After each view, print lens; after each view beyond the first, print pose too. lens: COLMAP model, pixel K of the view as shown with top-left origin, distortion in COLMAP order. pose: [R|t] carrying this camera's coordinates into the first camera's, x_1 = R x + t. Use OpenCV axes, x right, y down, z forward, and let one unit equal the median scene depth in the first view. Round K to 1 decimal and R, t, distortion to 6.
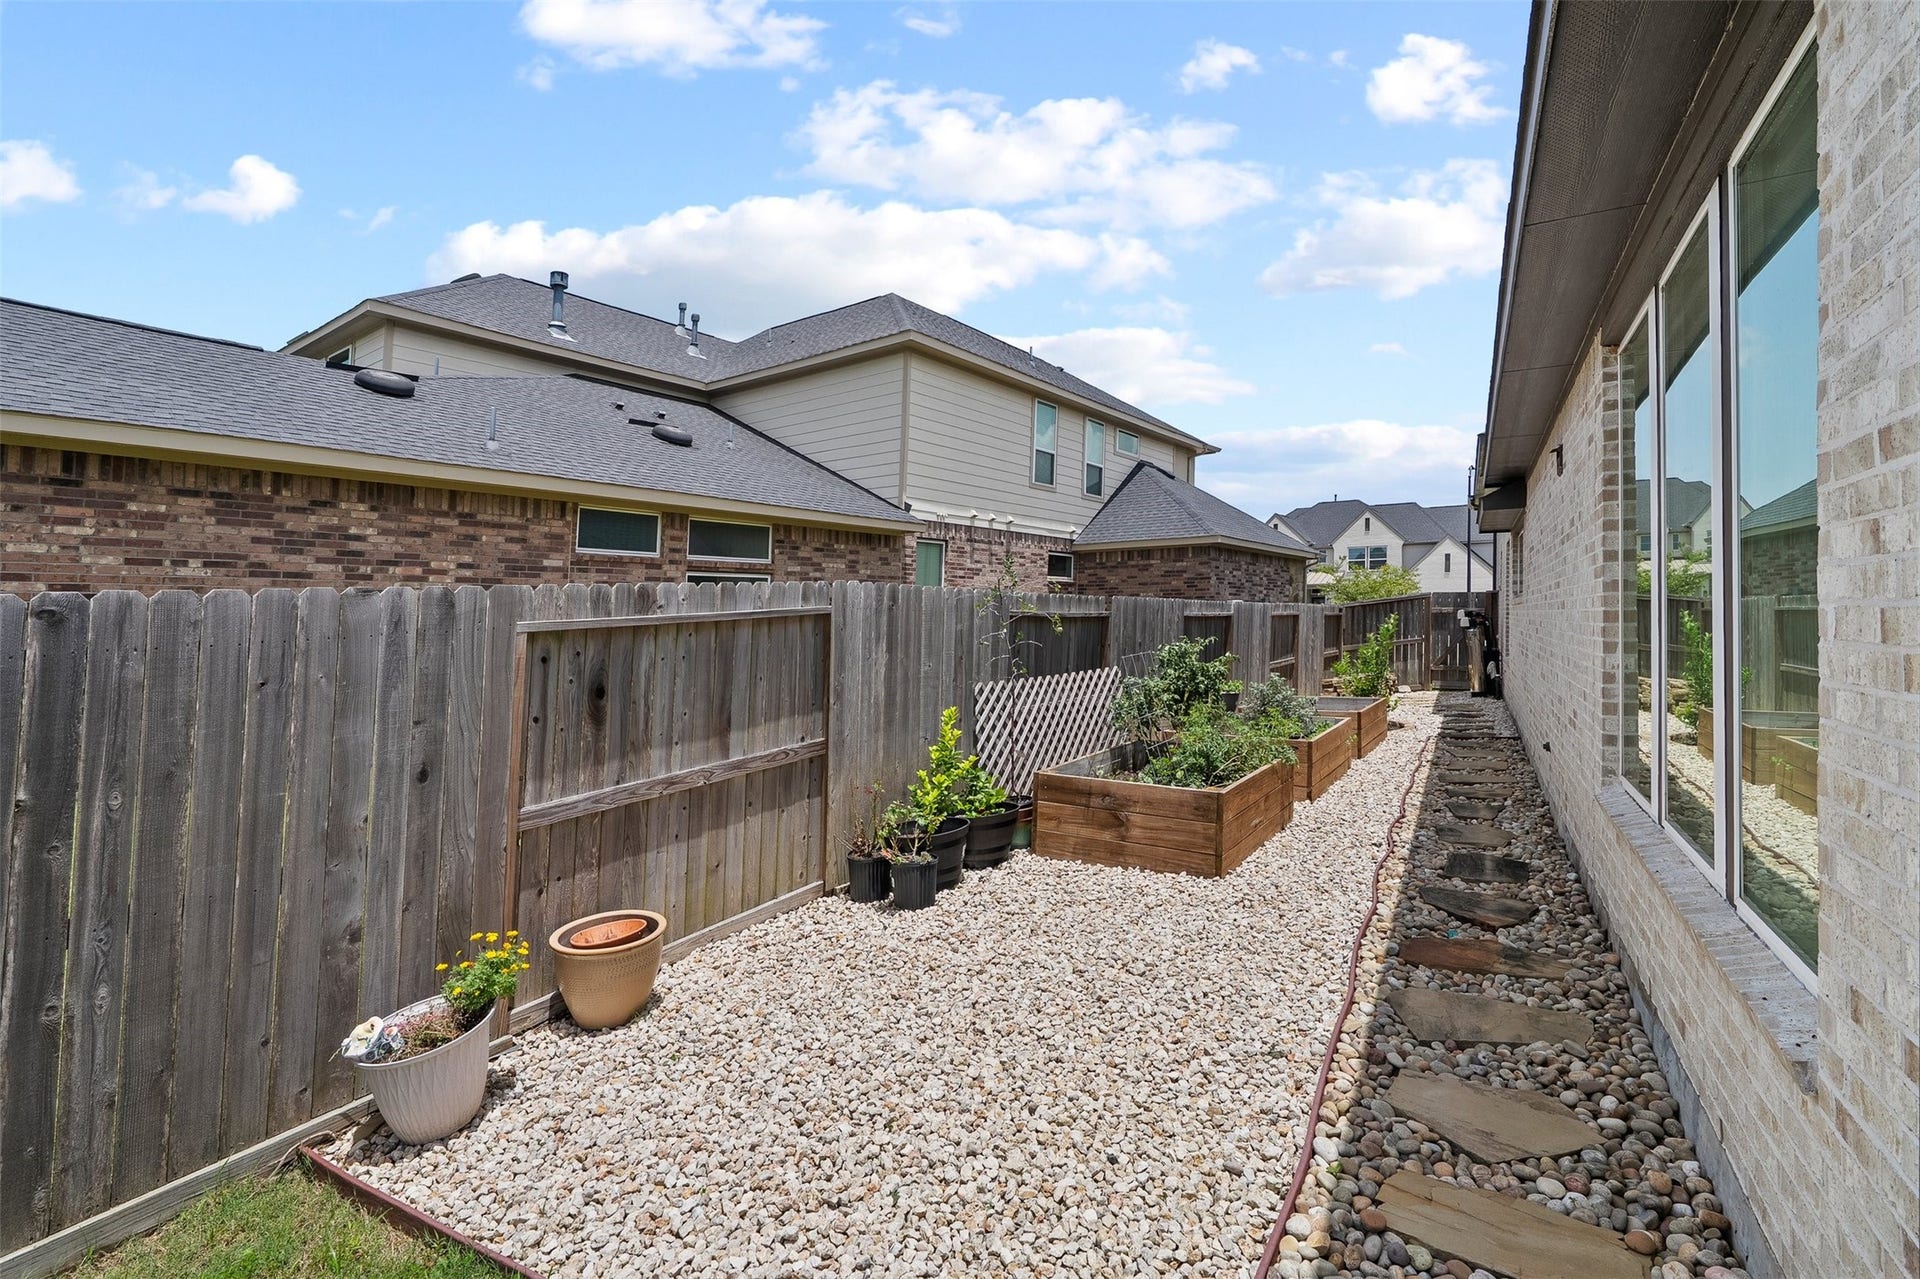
lens RADIAL K [[868.7, 0, 955.3], [0, 868.7, 633.6], [0, 0, 1]] dist [-0.003700, -0.000634]
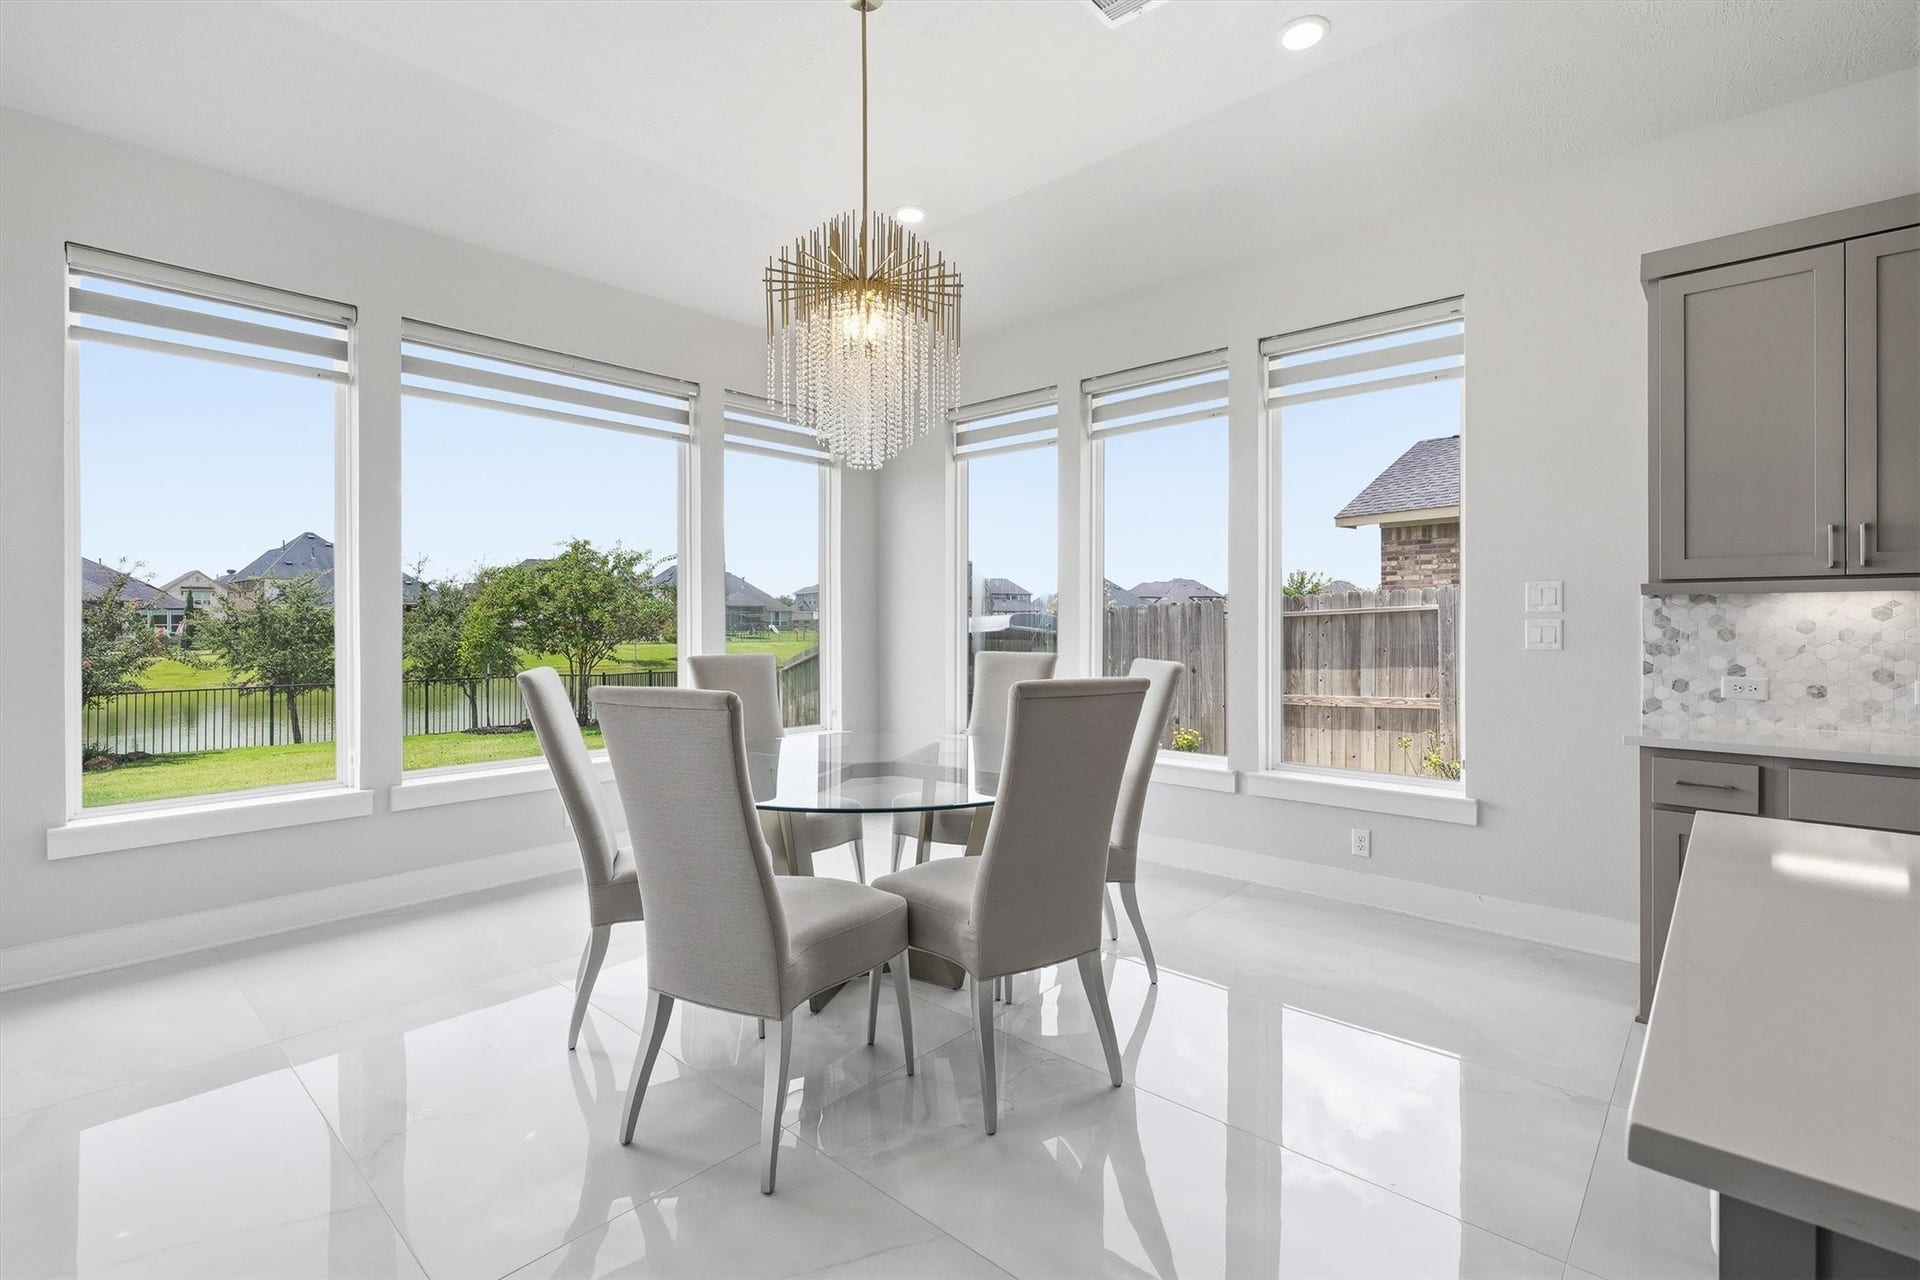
lens RADIAL K [[868.7, 0, 964.8], [0, 868.7, 628.6], [0, 0, 1]] dist [-0.003700, -0.000634]
pose [[-0.183975, 0.015882, -0.982803, 1.502298], [-0.017717, 0.999653, 0.019471, -0.006740], [0.982771, 0.020994, -0.183630, 0.539742]]
